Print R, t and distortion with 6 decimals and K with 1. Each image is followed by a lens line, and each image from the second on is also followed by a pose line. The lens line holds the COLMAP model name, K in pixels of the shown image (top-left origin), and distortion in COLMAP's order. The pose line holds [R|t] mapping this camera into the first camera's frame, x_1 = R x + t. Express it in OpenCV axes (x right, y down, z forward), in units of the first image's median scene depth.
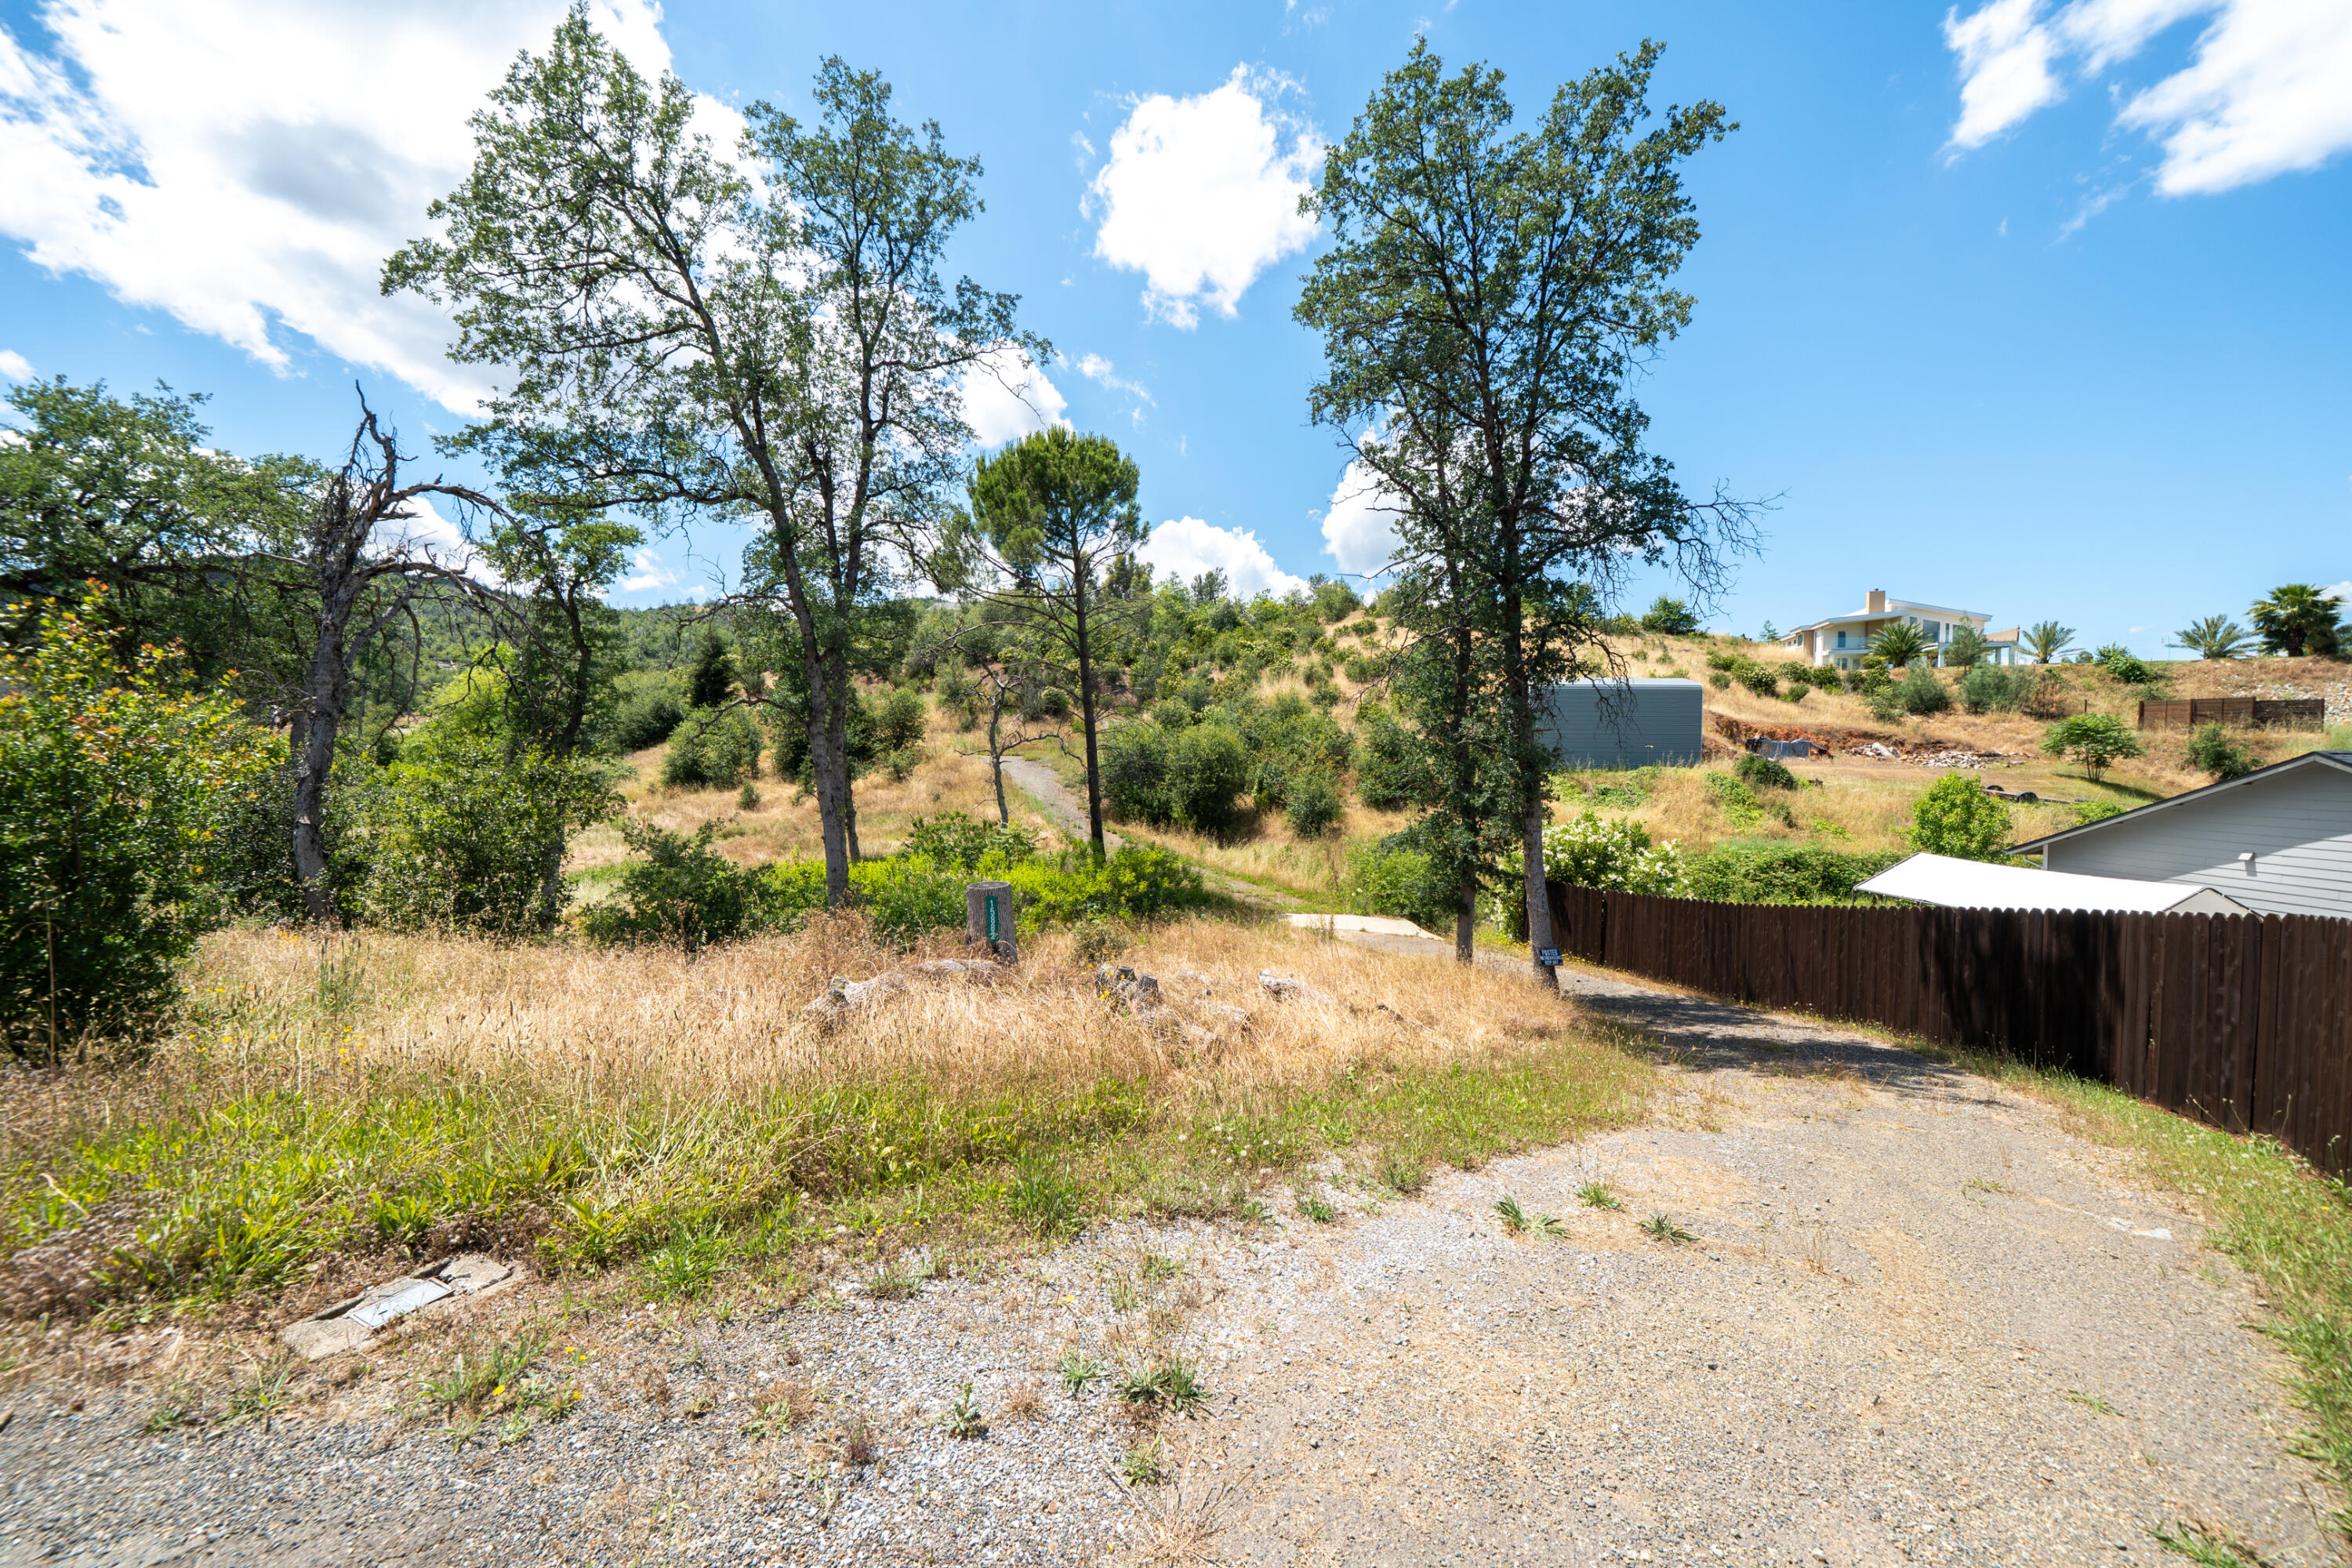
lens RADIAL K [[869.8, 0, 1177.2], [0, 869.8, 778.5], [0, 0, 1]] dist [0.000488, 0.000182]
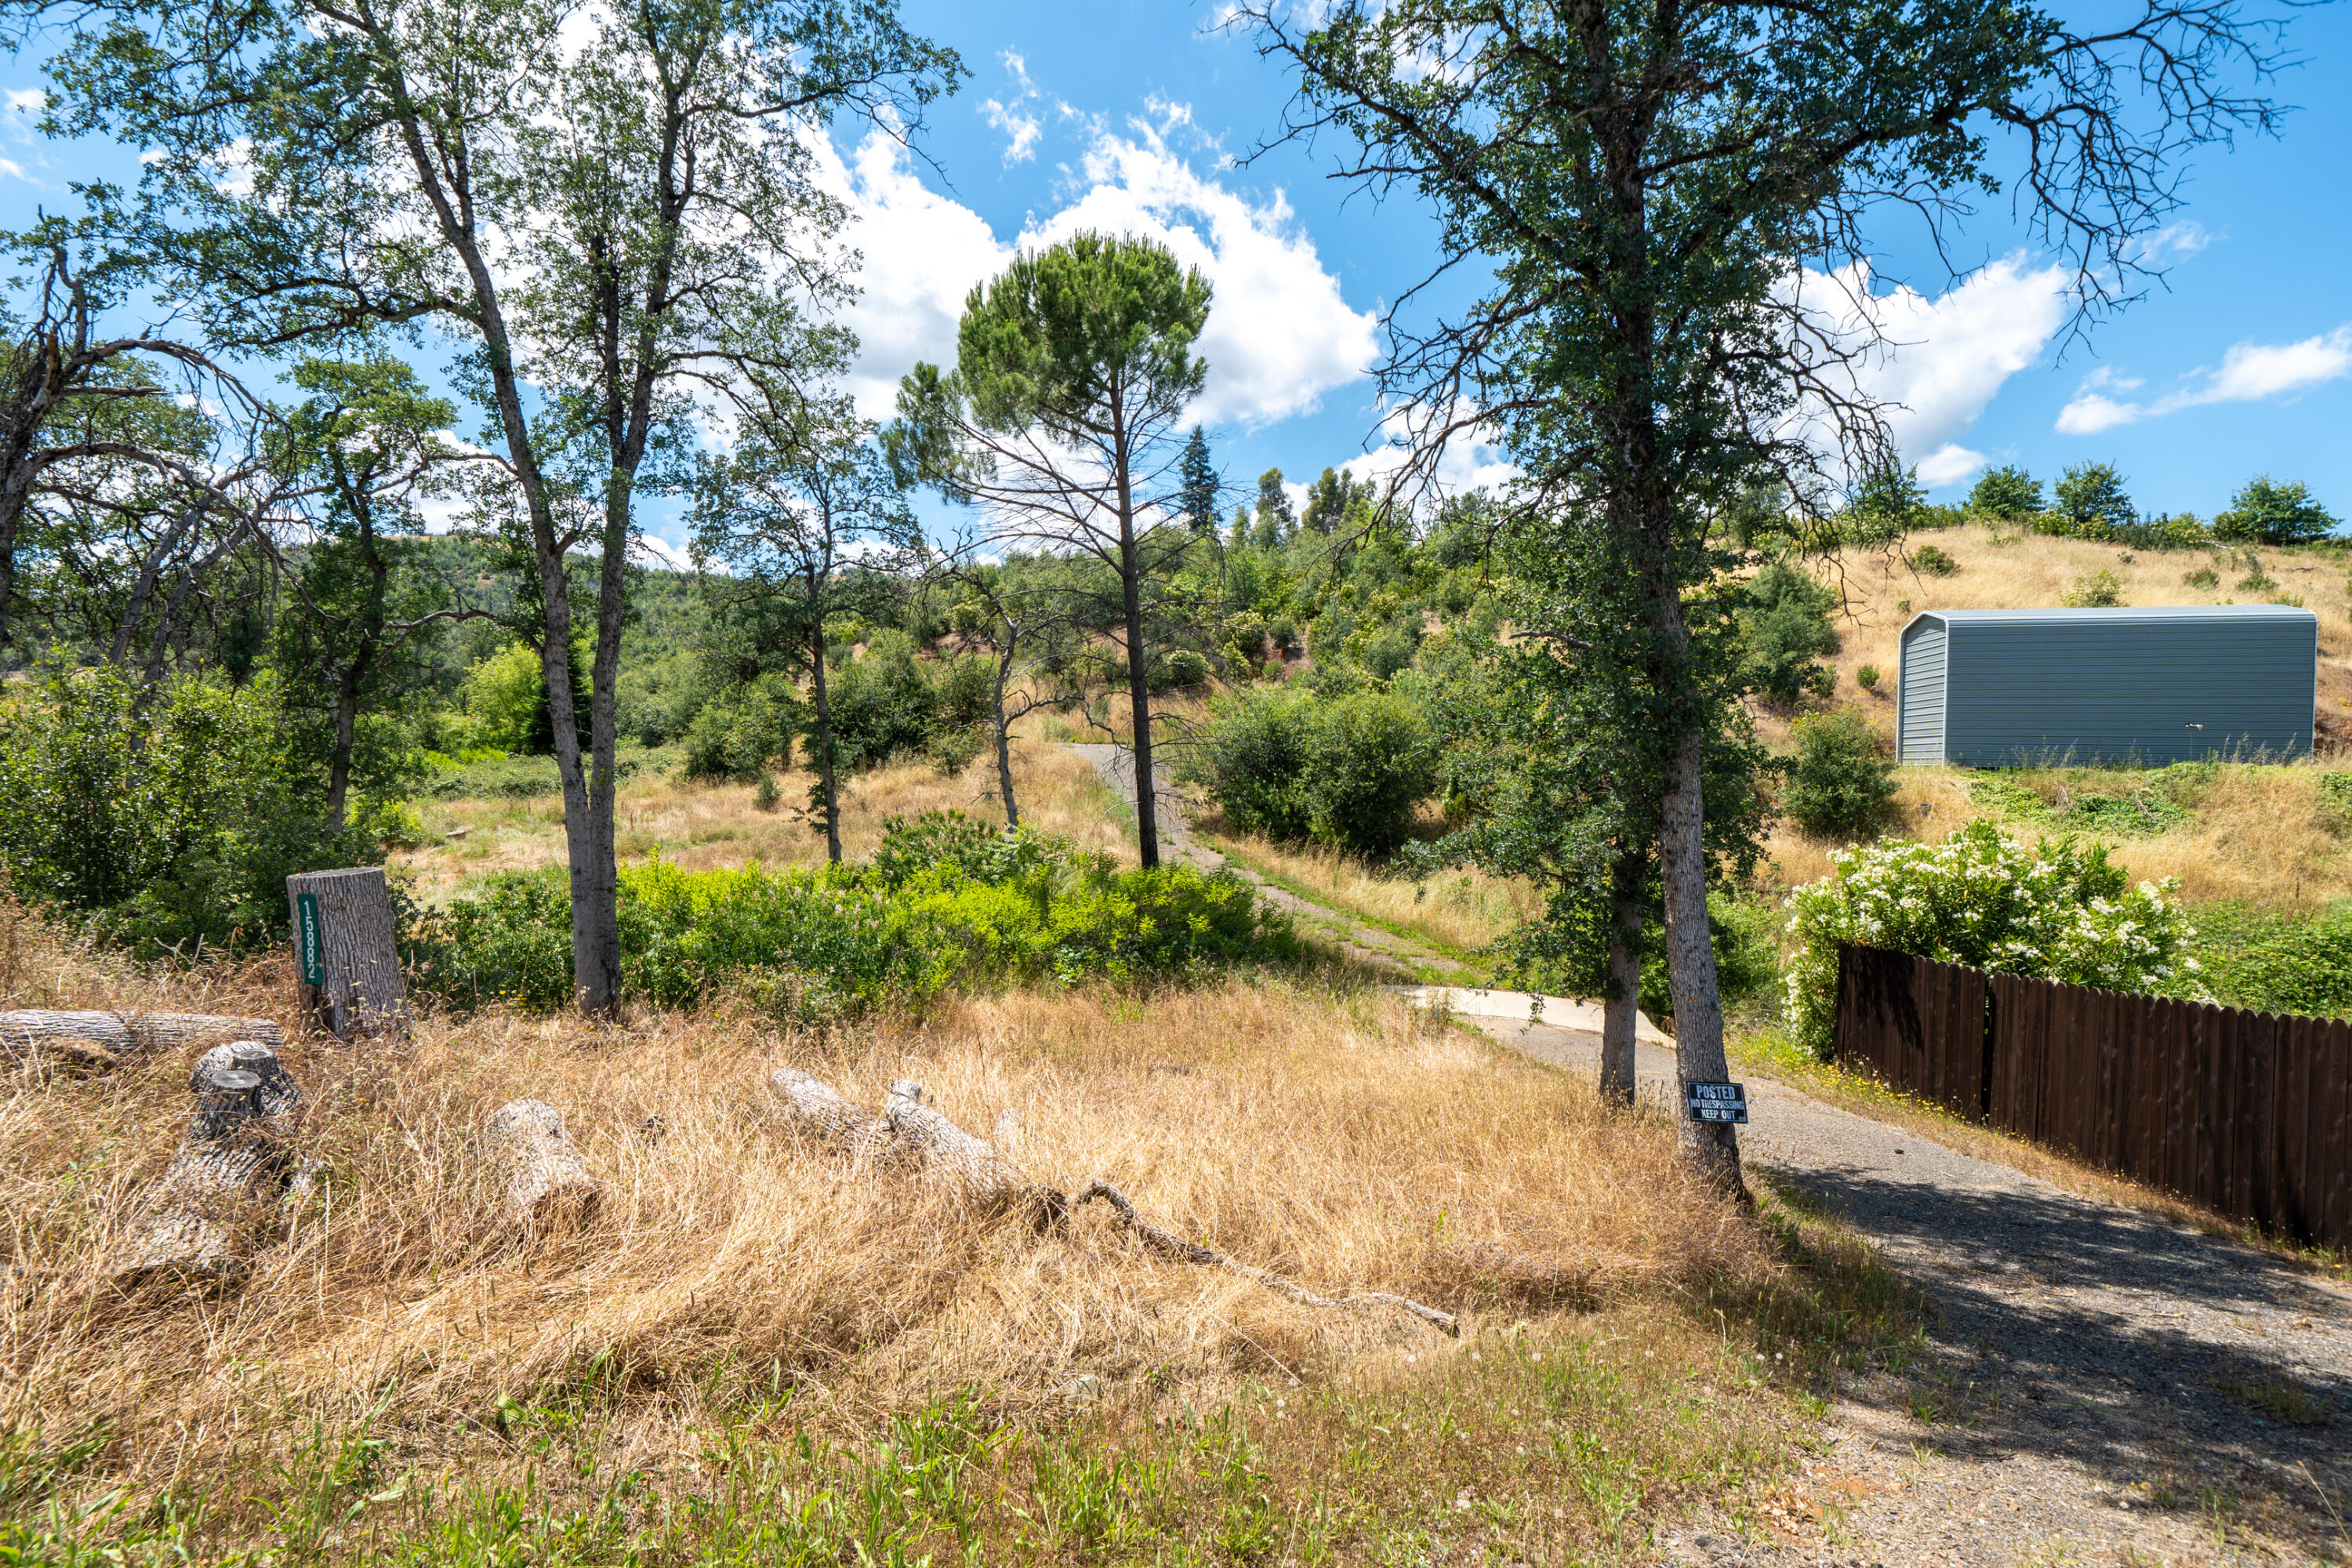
lens RADIAL K [[1138.3, 0, 1175.9], [0, 1138.3, 778.5], [0, 0, 1]] dist [-0.002510, -0.000648]
pose [[0.960930, 0.010160, -0.276604, 0.210114], [-0.015987, 0.999695, -0.018819, 0.034842], [0.276328, 0.022505, 0.960800, 0.225675]]
